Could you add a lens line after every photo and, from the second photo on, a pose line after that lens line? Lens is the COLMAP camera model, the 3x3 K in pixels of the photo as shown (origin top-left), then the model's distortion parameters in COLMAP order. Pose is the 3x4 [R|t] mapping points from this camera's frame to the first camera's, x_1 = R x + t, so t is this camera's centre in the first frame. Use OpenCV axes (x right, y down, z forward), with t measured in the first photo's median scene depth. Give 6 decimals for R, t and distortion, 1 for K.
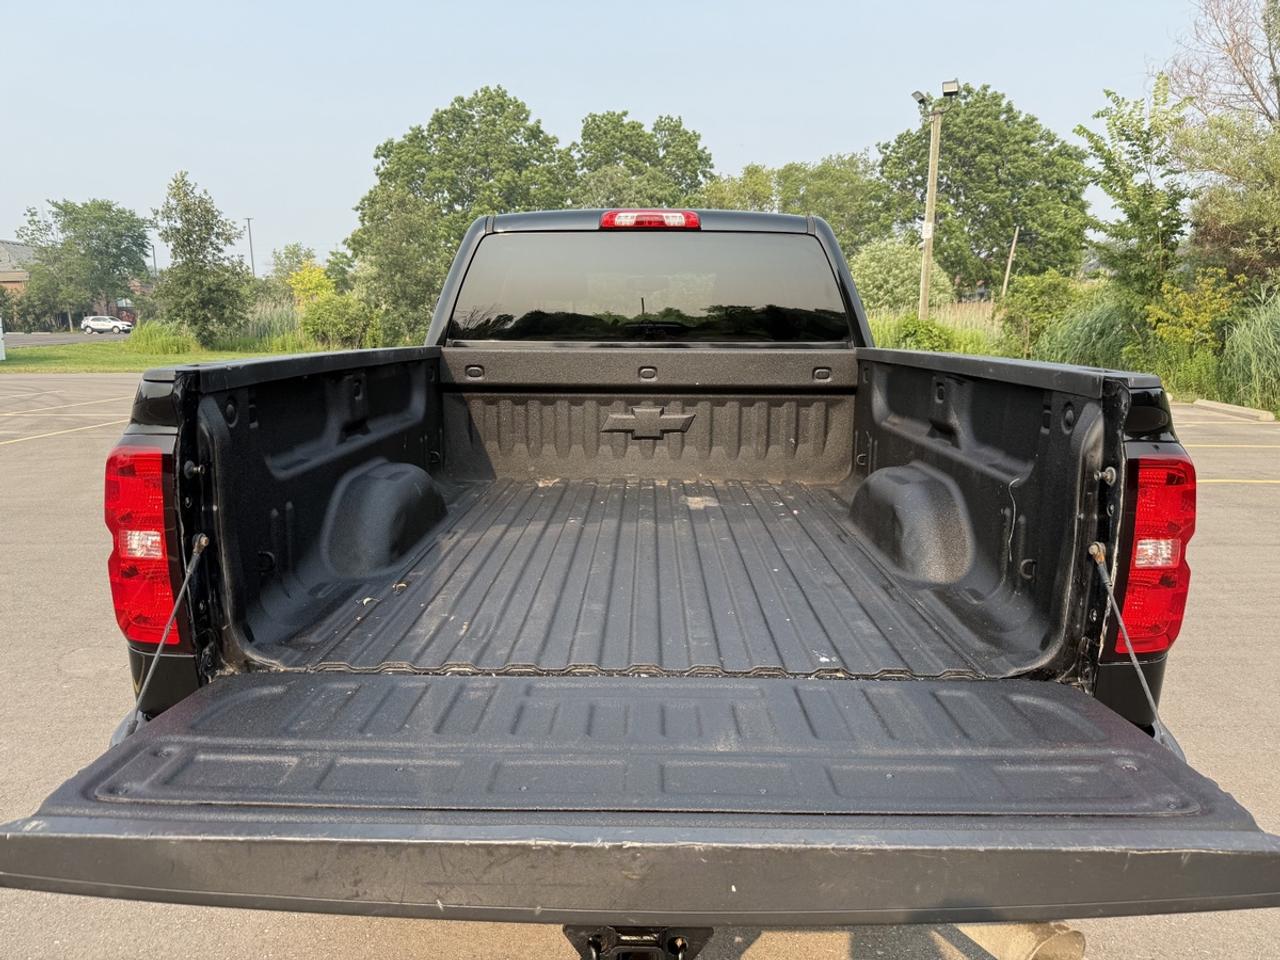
lens RADIAL K [[831.7, 0, 640.0], [0, 831.7, 480.0], [0, 0, 1]] dist [-0.004126, -0.005887]
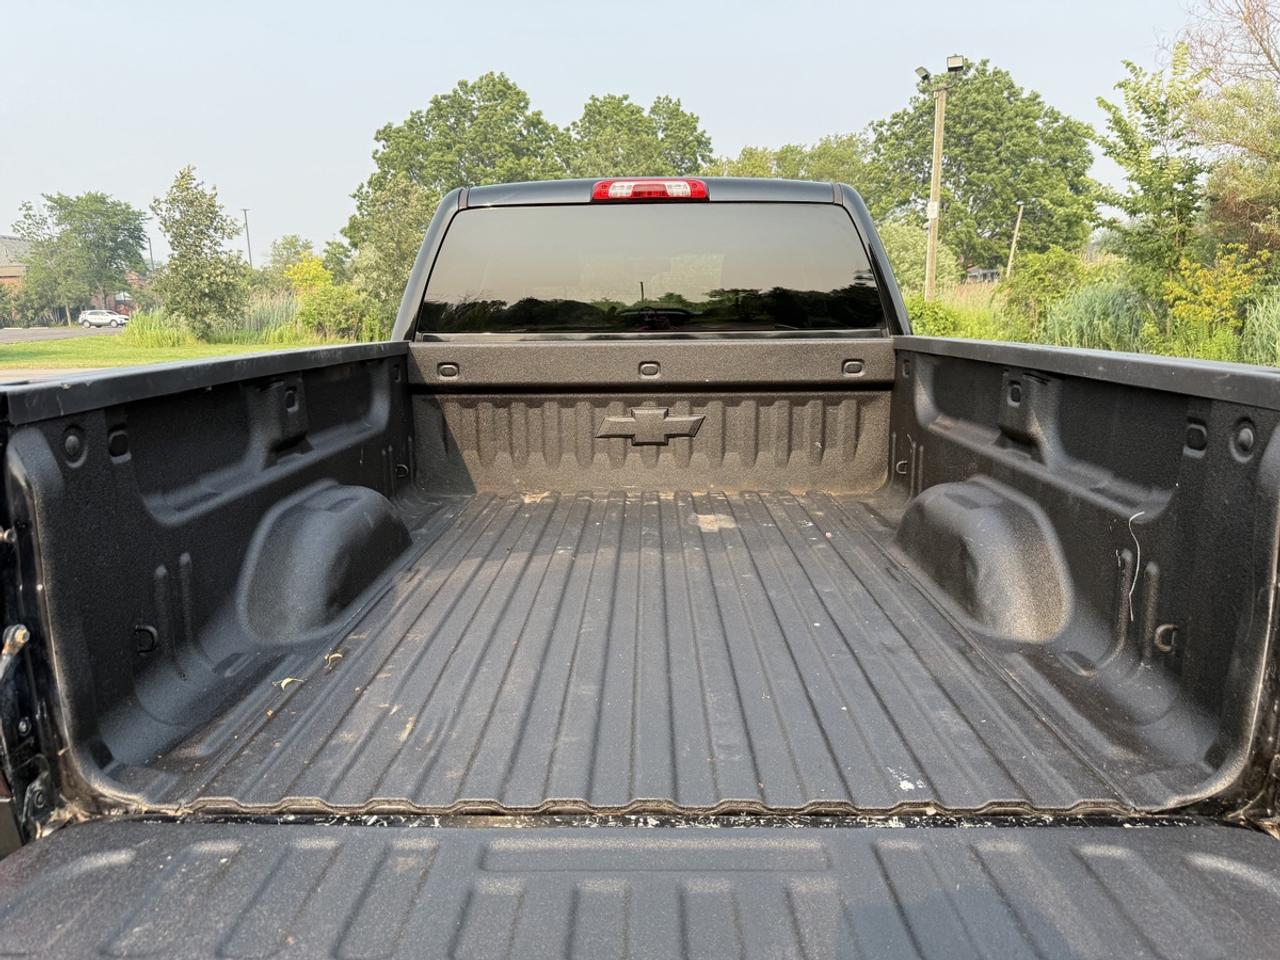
lens RADIAL K [[838.8, 0, 637.1], [0, 838.8, 471.7], [0, 0, 1]] dist [-0.004169, -0.015678]
pose [[0.999893, -0.013470, -0.005677, 0.000032], [0.013500, 0.999895, 0.005291, -0.030544], [0.005605, -0.005367, 0.999970, 0.149842]]
